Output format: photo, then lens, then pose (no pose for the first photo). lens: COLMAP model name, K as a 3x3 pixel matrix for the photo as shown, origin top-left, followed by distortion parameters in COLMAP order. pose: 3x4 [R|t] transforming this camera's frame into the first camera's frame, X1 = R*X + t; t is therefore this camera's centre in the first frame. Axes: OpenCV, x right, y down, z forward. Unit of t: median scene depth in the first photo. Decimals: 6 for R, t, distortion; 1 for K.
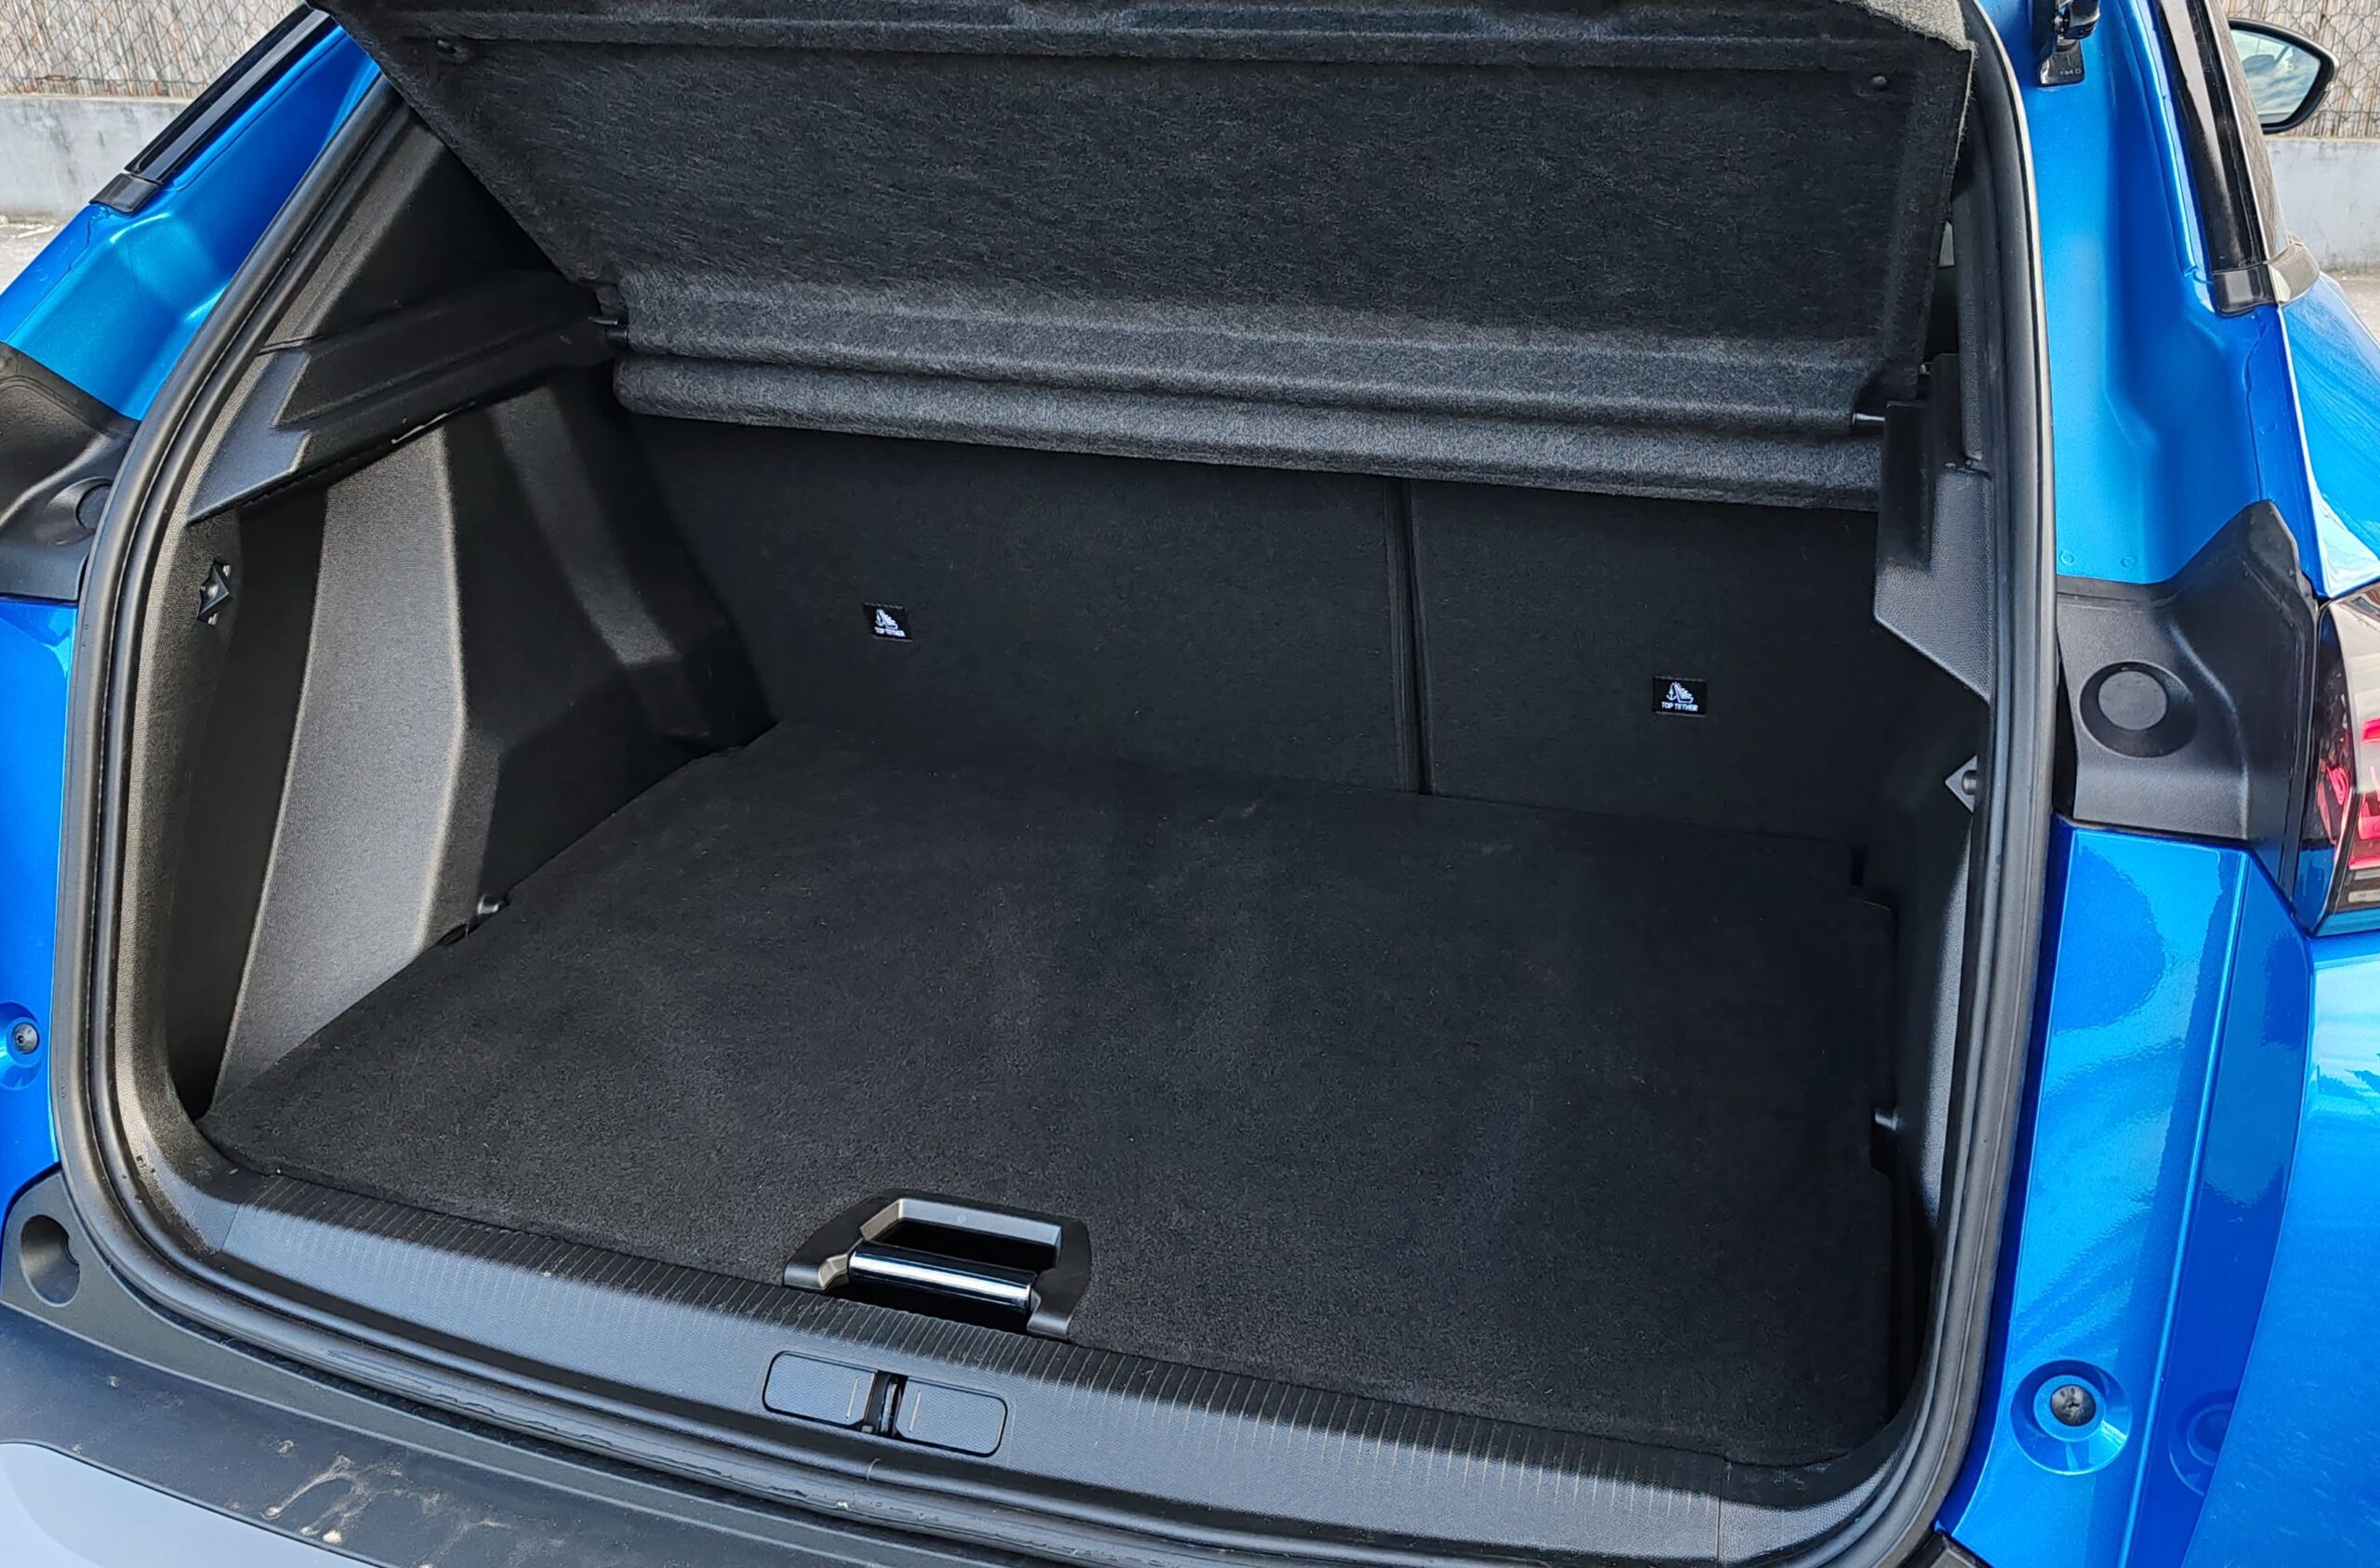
lens RADIAL K [[2141.4, 0, 1191.4], [0, 2141.4, 749.3], [0, 0, 1]] dist [0.020756, -0.062939]
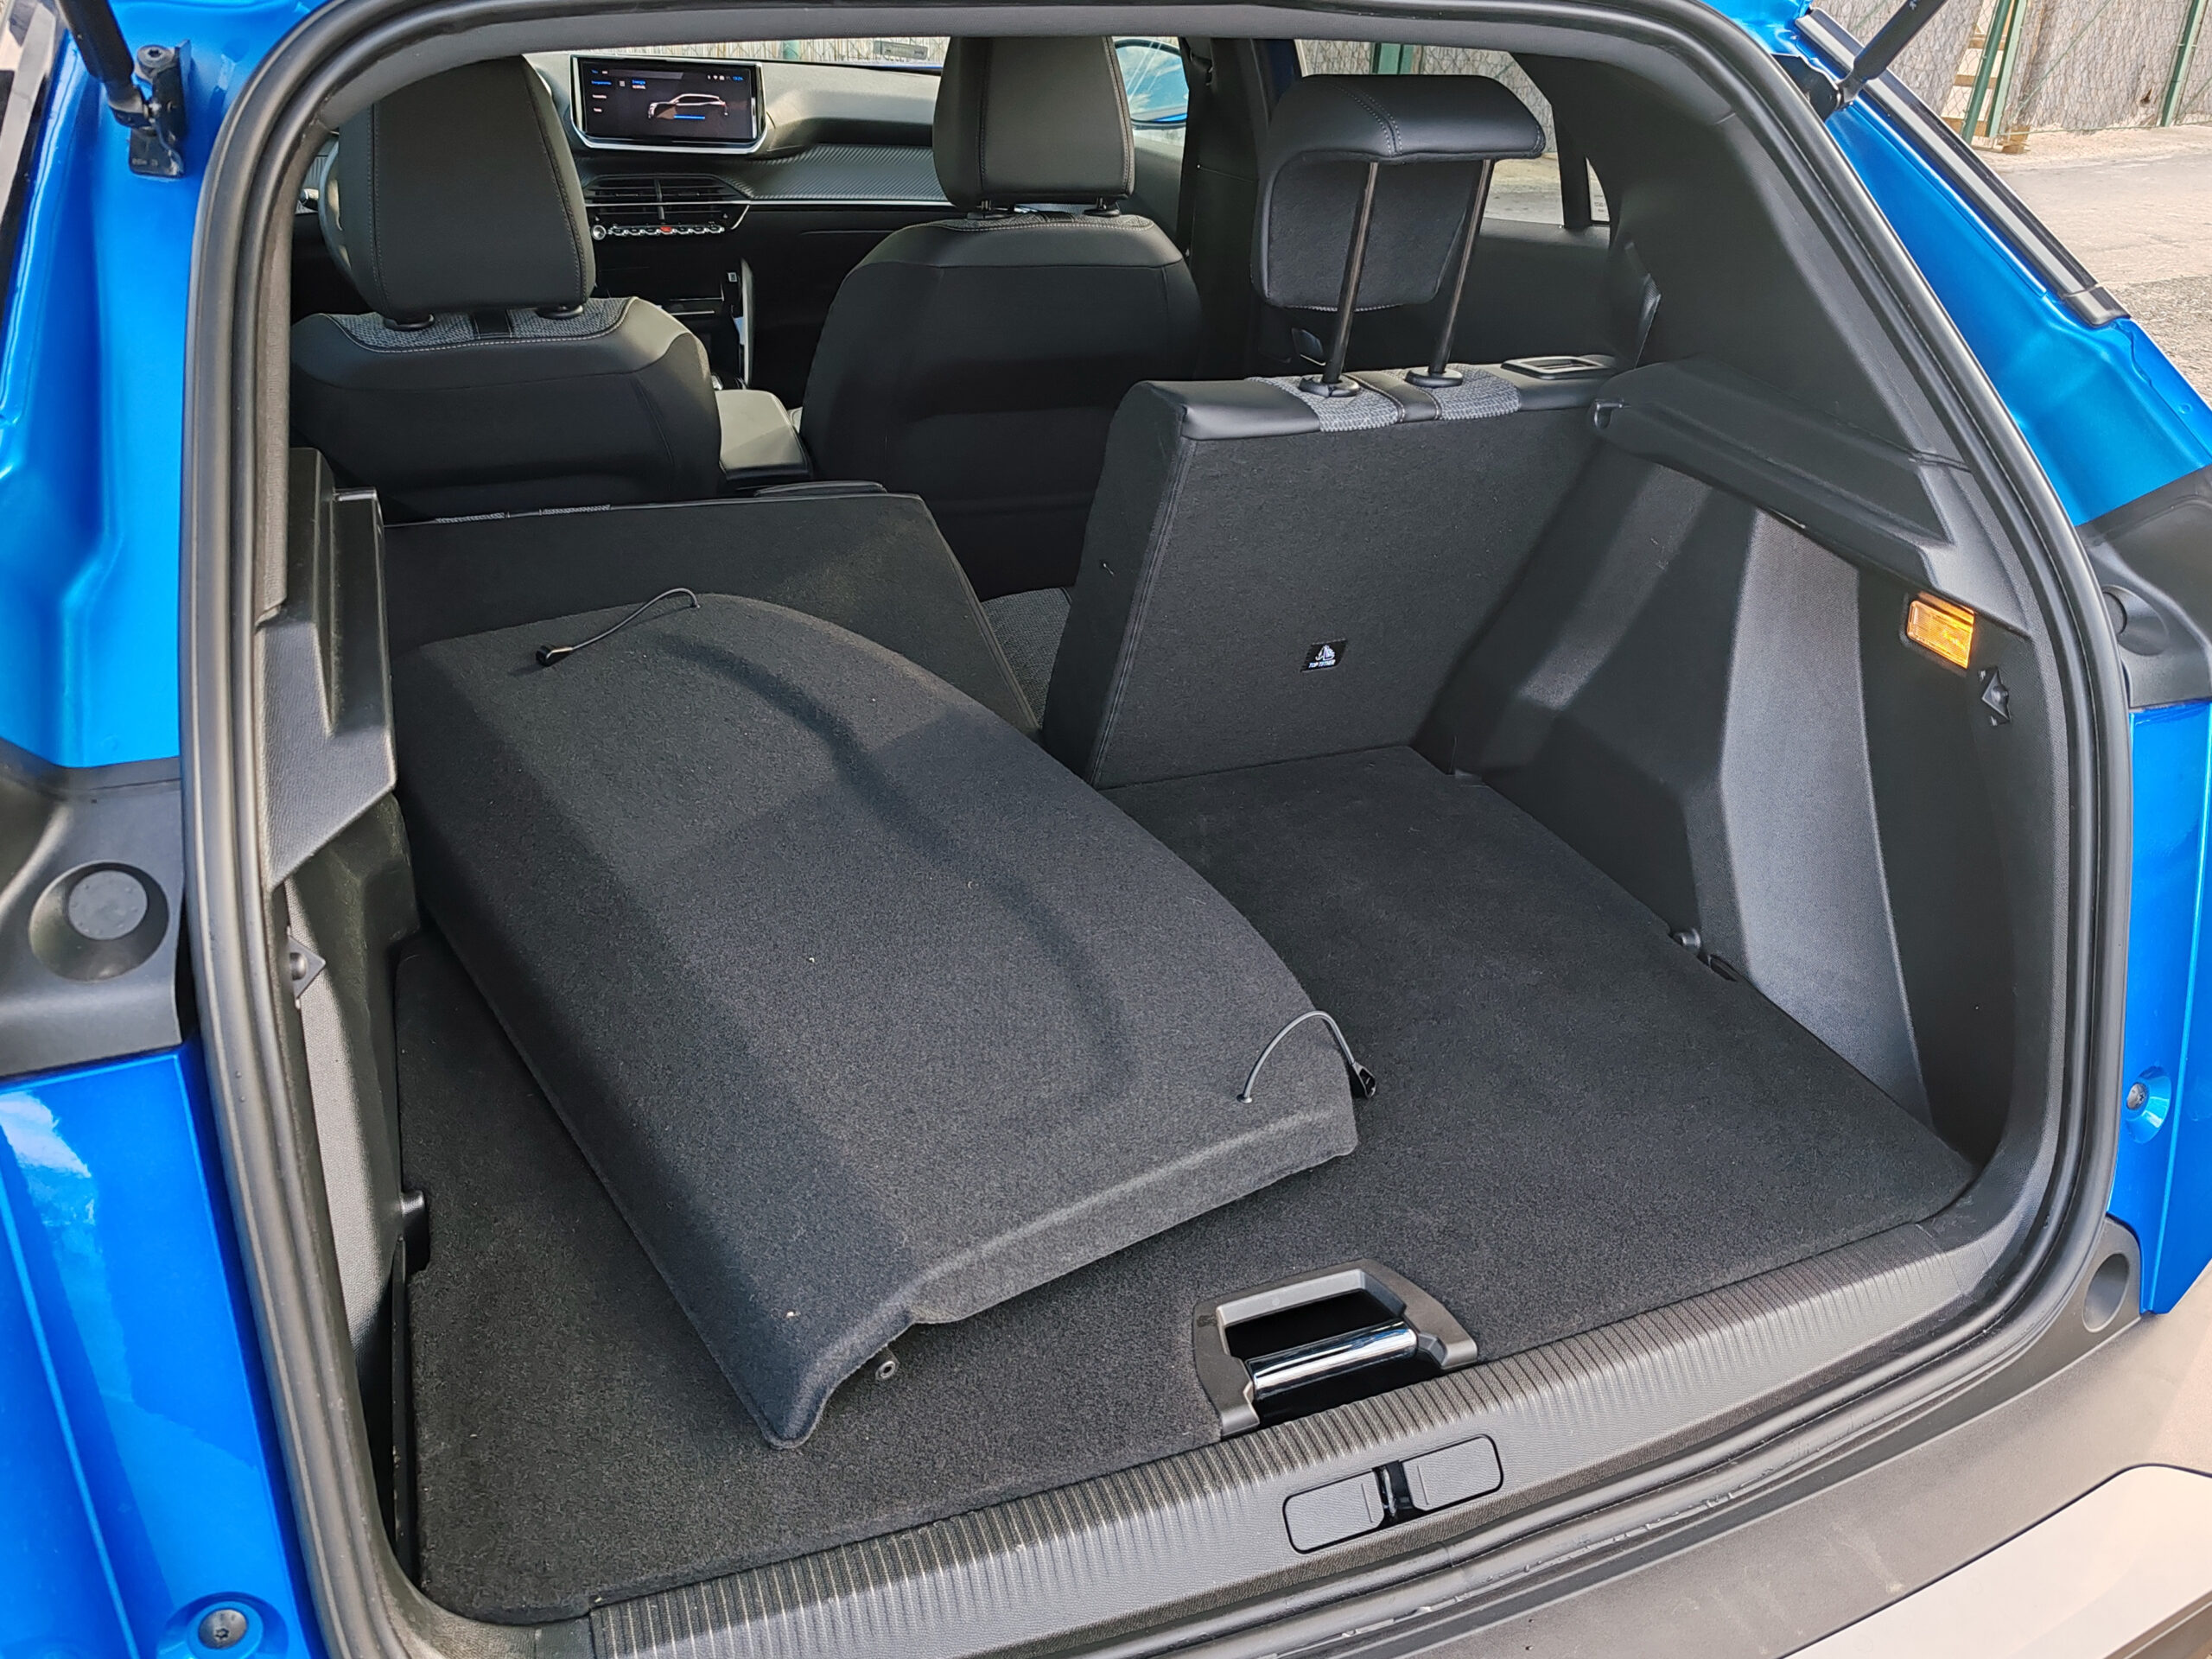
lens RADIAL K [[1734.6, 0, 1106.0], [0, 1734.6, 829.5], [0, 0, 1]] dist [0.009884, 0.000099]
pose [[0.775523, -0.274054, 0.568735, -0.598933], [0.200960, 0.961169, 0.189127, -0.185185], [-0.598481, -0.032379, 0.800482, 0.373113]]
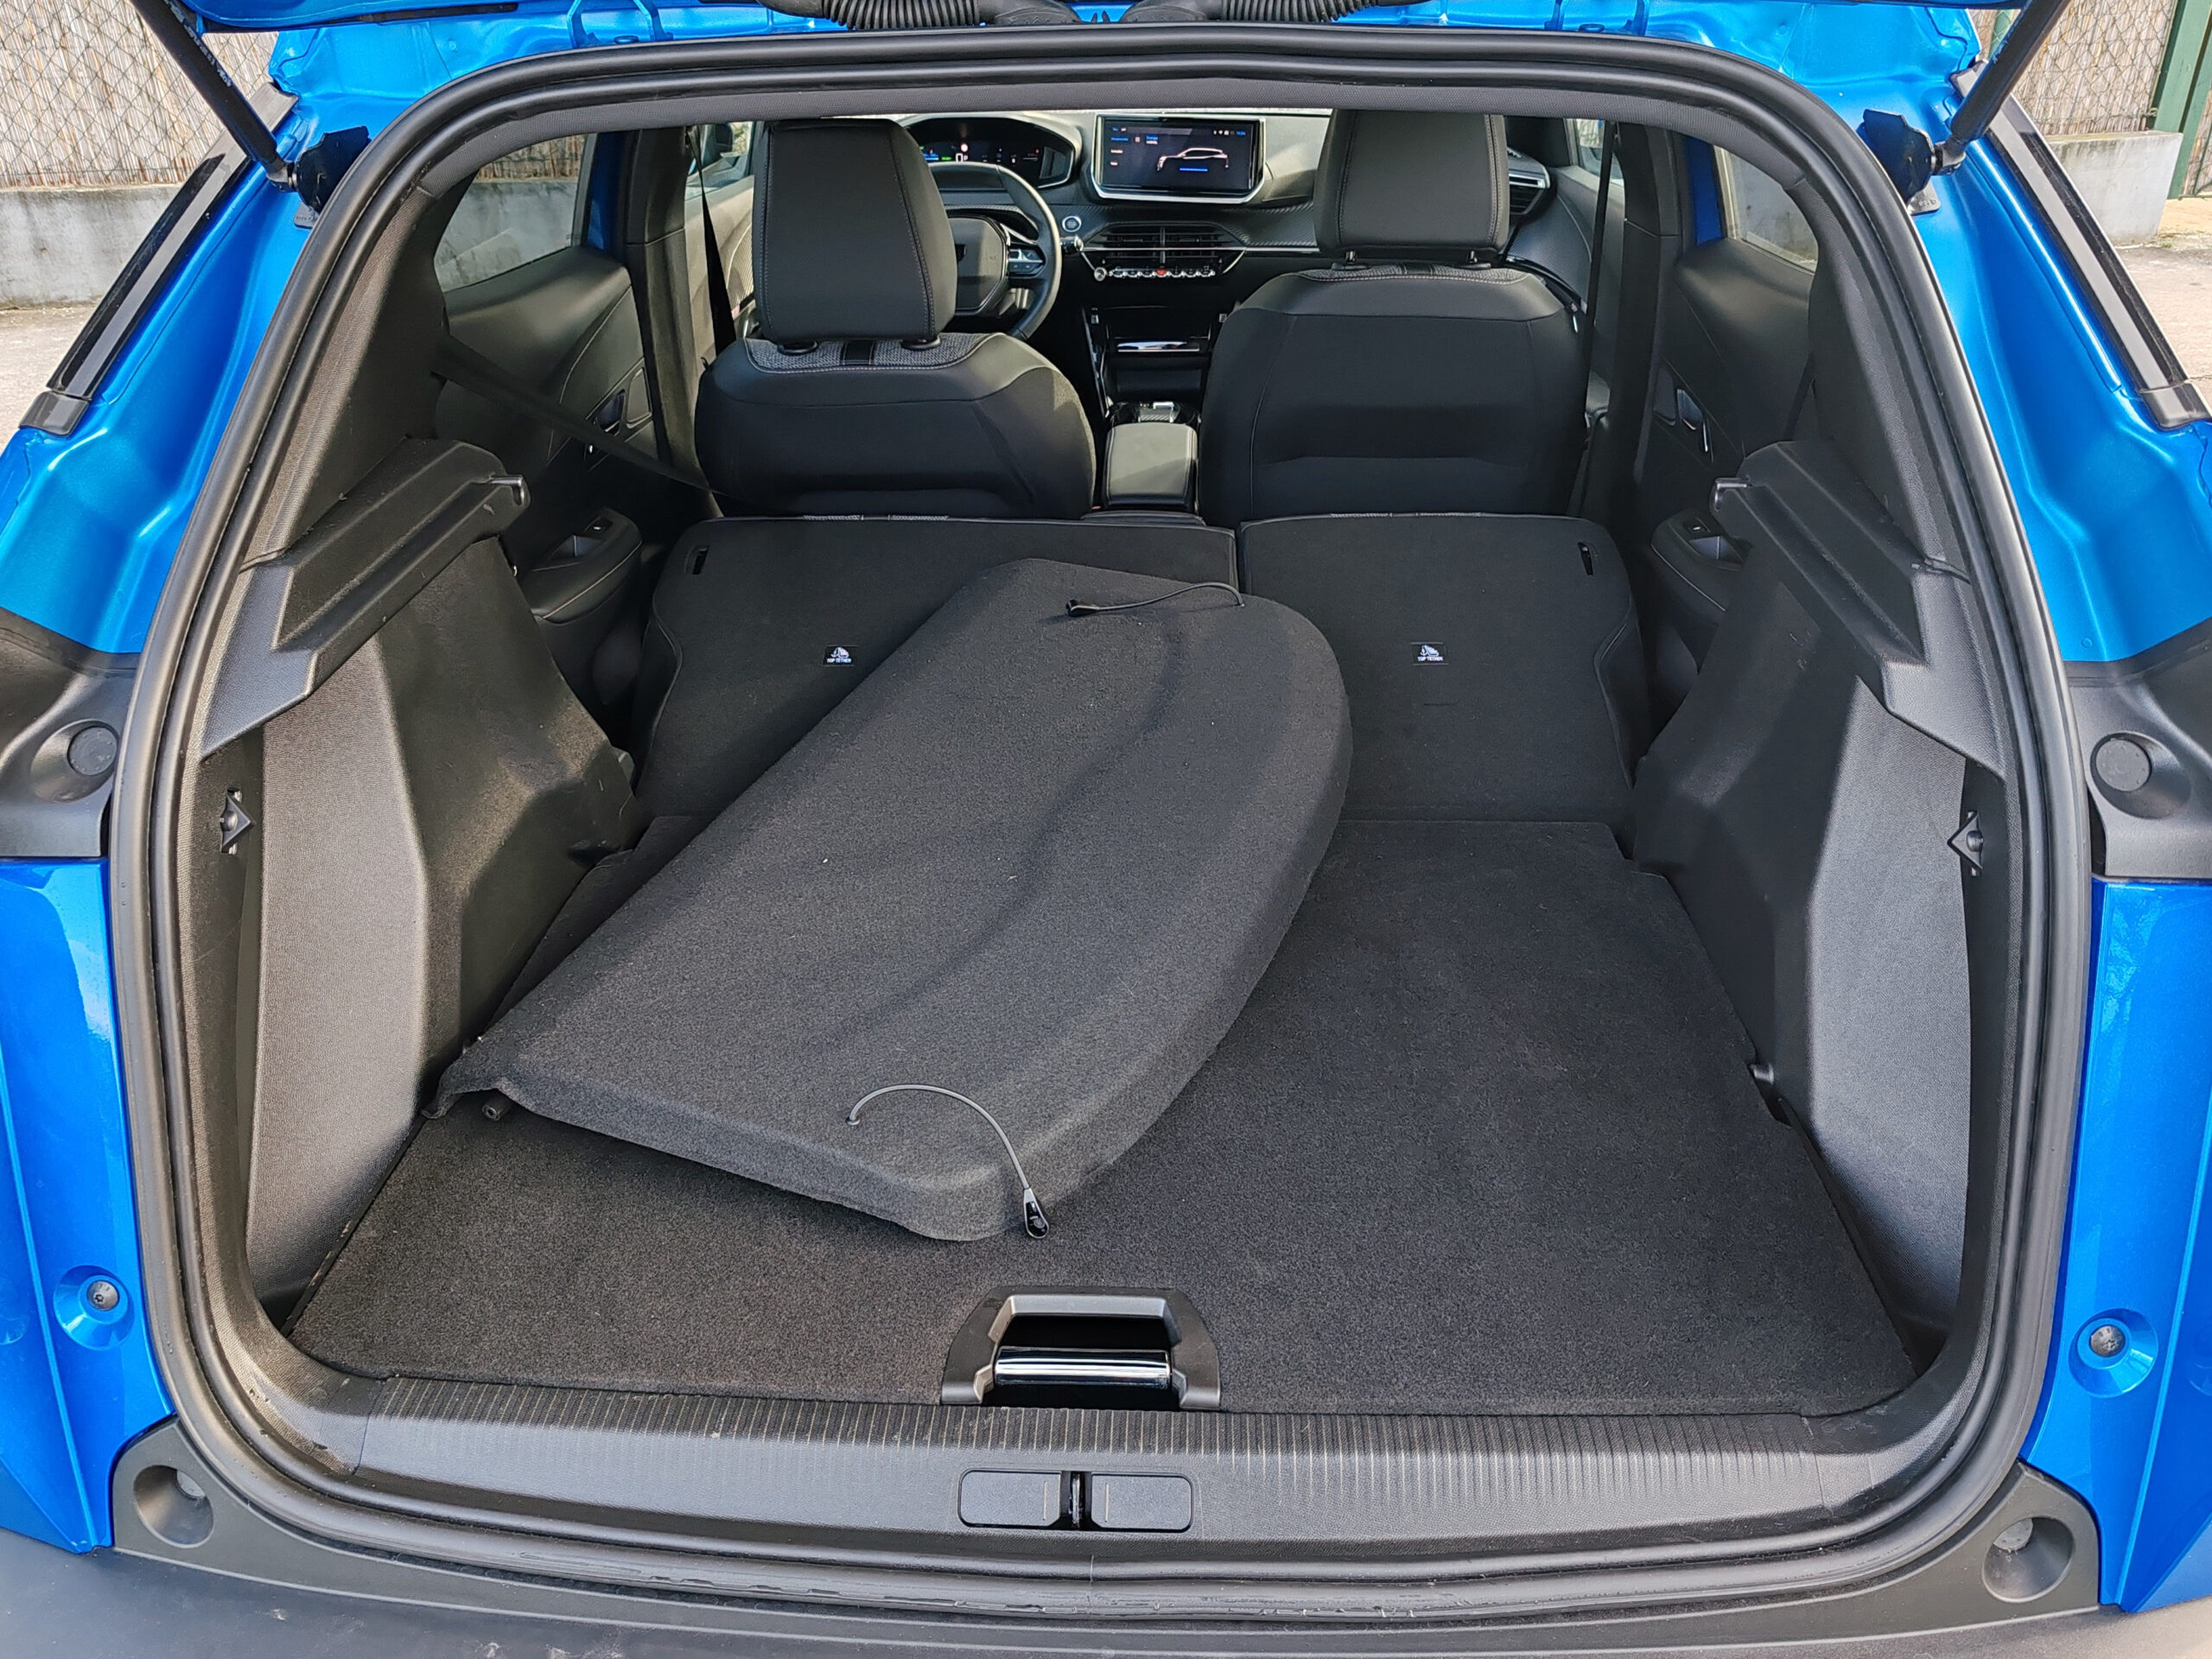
lens RADIAL K [[1740.3, 0, 1104.4], [0, 1740.3, 839.4], [0, 0, 1]] dist [-0.003625, 0.001757]
pose [[0.968783, -0.127501, 0.212611, -0.252526], [0.105968, 0.988287, 0.109816, -0.116771], [-0.224123, -0.083858, 0.970946, 0.143618]]
